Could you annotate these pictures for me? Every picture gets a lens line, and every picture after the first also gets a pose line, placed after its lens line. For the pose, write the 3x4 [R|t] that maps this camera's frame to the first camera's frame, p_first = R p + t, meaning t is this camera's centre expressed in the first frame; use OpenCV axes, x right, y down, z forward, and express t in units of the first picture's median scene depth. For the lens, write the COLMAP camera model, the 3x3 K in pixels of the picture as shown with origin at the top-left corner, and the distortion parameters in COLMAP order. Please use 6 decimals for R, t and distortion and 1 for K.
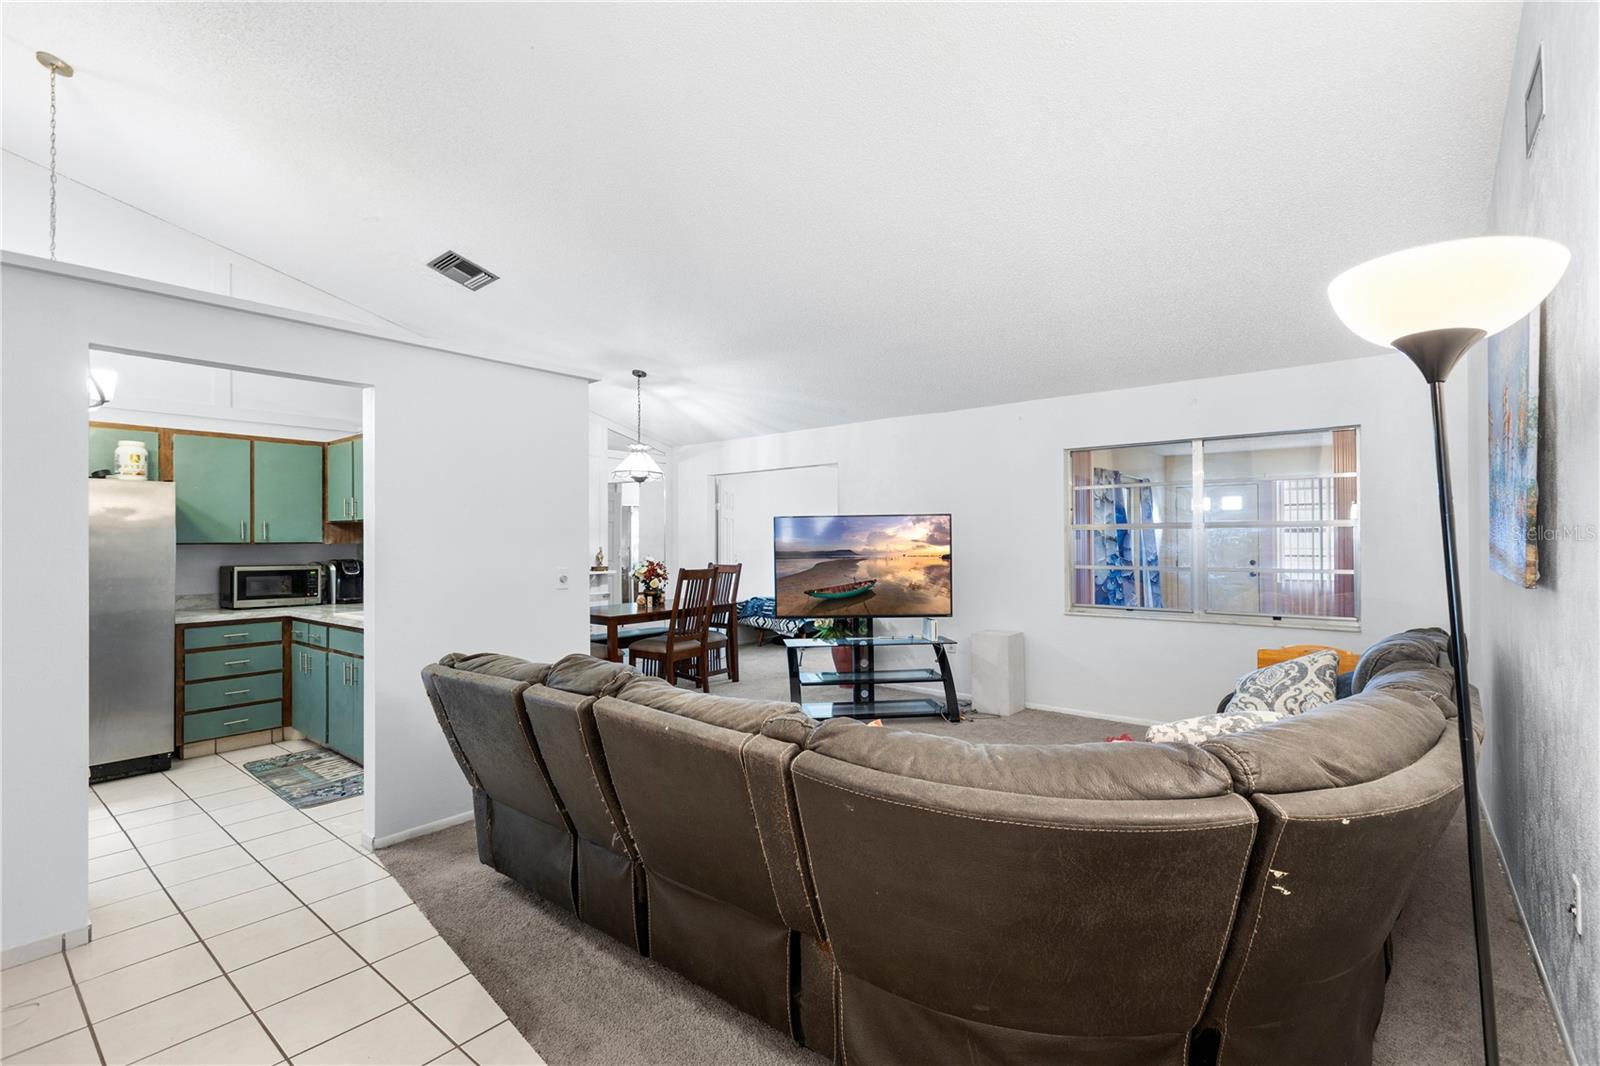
lens RADIAL K [[710.8, 0, 805.0], [0, 710.8, 530.8], [0, 0, 1]] dist [0.002528, -0.000004]
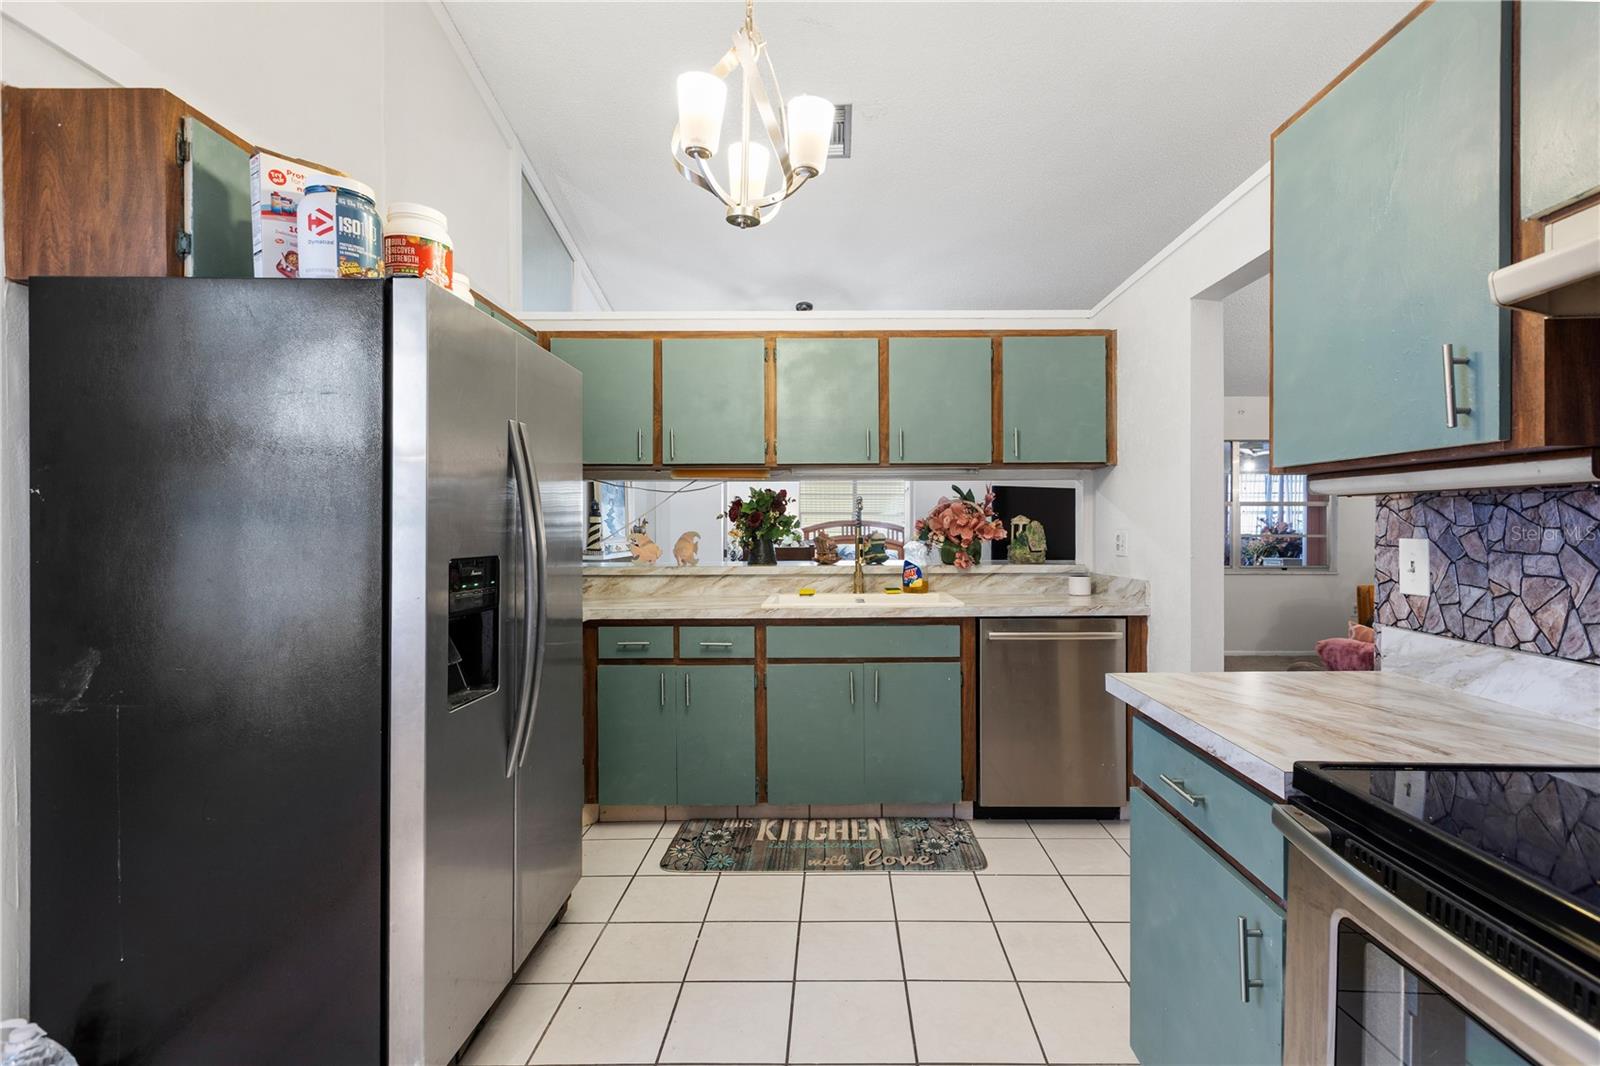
lens RADIAL K [[735.5, 0, 831.6], [0, 735.5, 522.9], [0, 0, 1]] dist [-0.001356, 0.000116]
pose [[0.781957, 0.007398, 0.623289, -0.892580], [-0.013439, 0.999897, 0.004991, 0.031412], [-0.623188, -0.012279, 0.781976, 0.369598]]
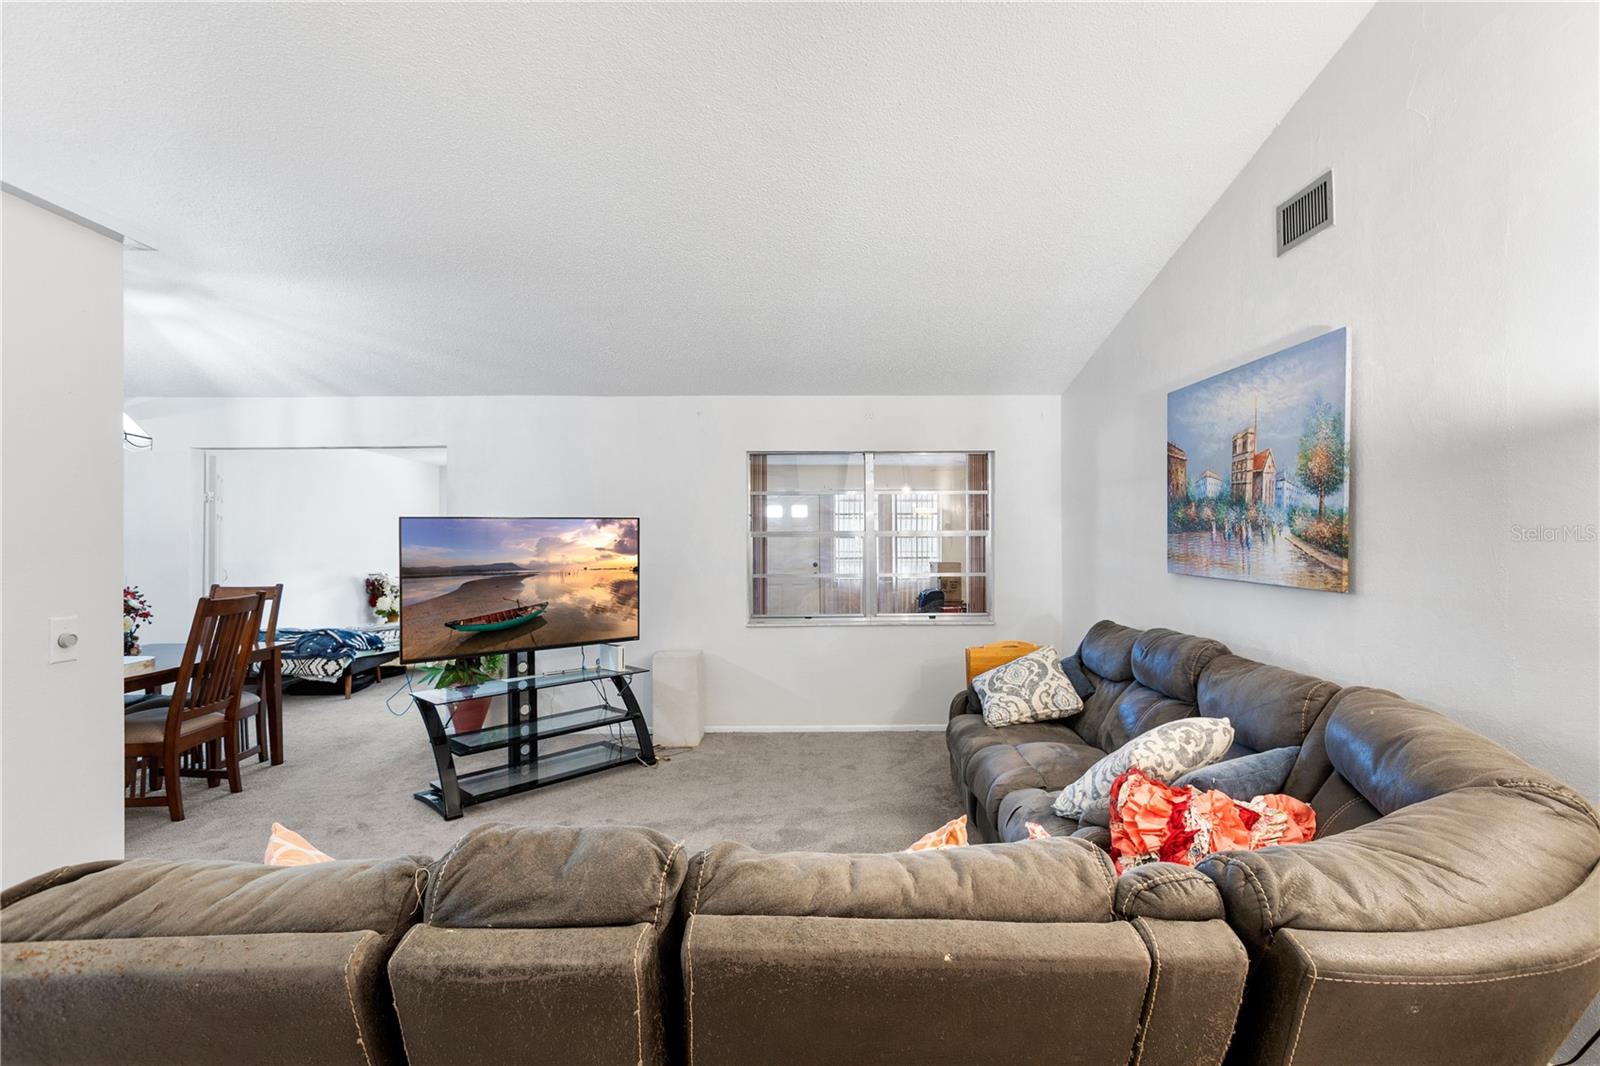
lens RADIAL K [[724.7, 0, 803.1], [0, 724.7, 532.9], [0, 0, 1]] dist [0.000386, 0.000004]
pose [[0.771920, 0.006140, 0.635690, -0.198798], [-0.006373, 0.999978, -0.001920, -0.005686], [-0.635688, -0.002569, 0.771942, 0.225221]]
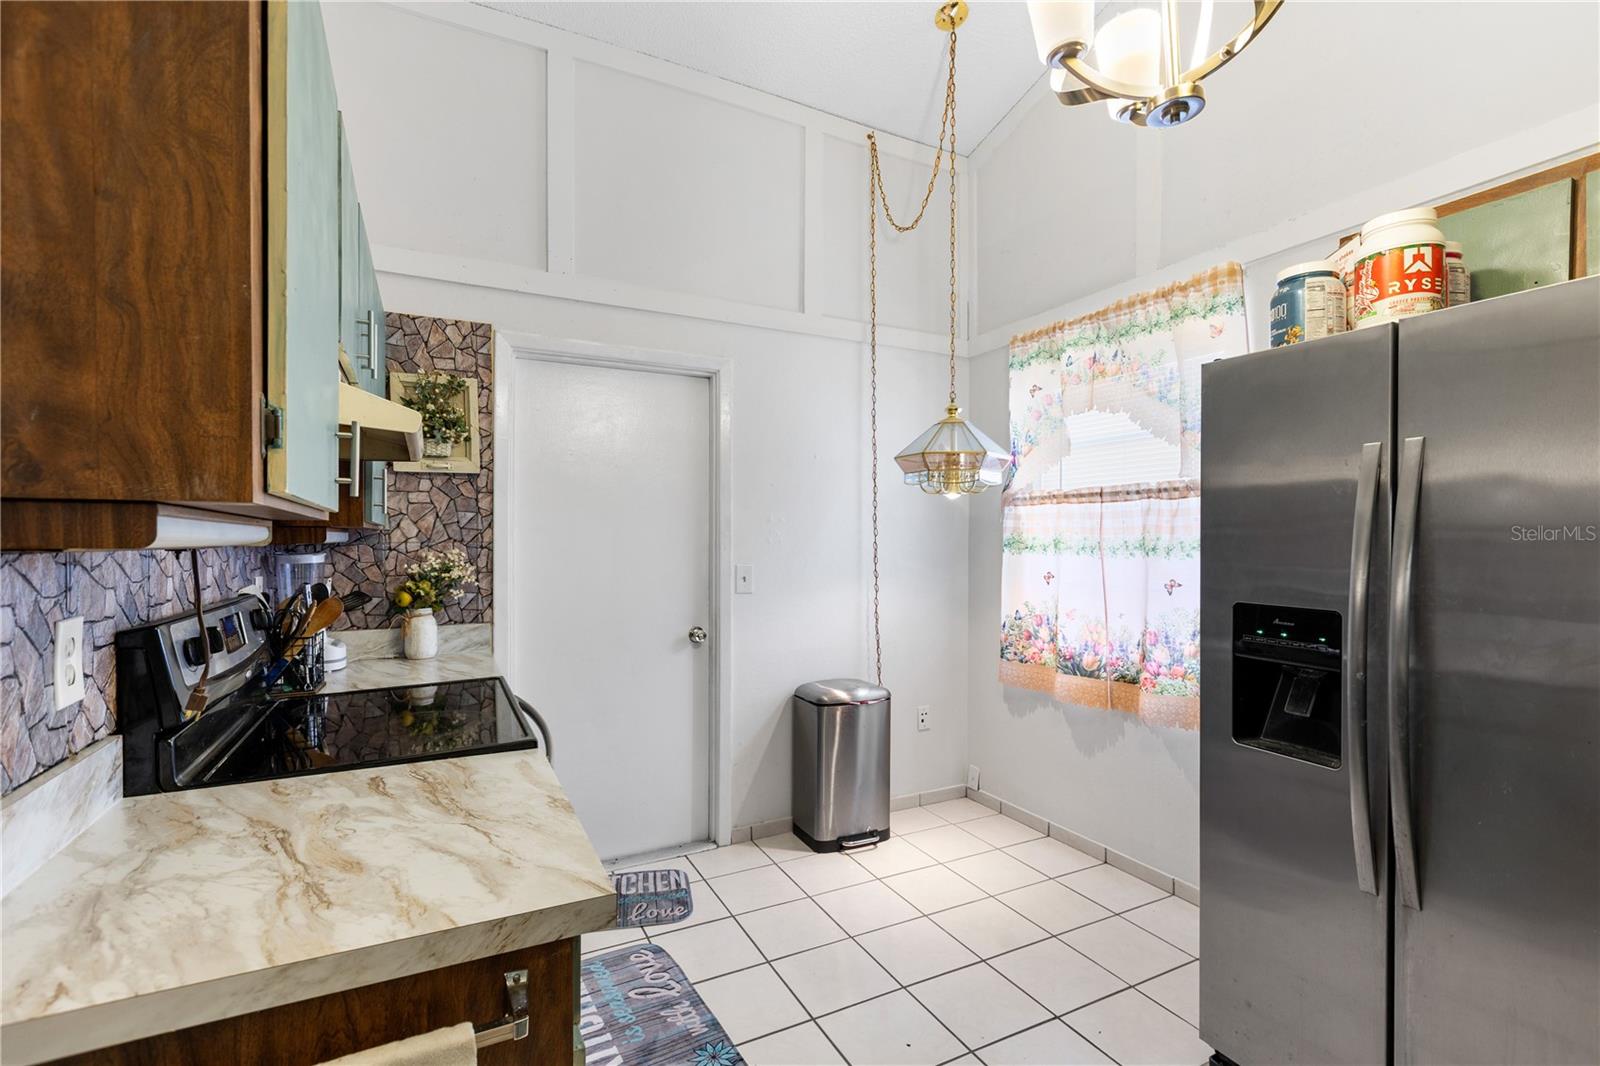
lens RADIAL K [[746.6, 0, 823.4], [0, 746.6, 537.7], [0, 0, 1]] dist [0.000107, -0.000002]
pose [[-0.397264, 0.013350, -0.917607, -0.455339], [0.016170, 0.999841, 0.007546, 0.016226], [0.917562, -0.011840, -0.397417, 0.661631]]
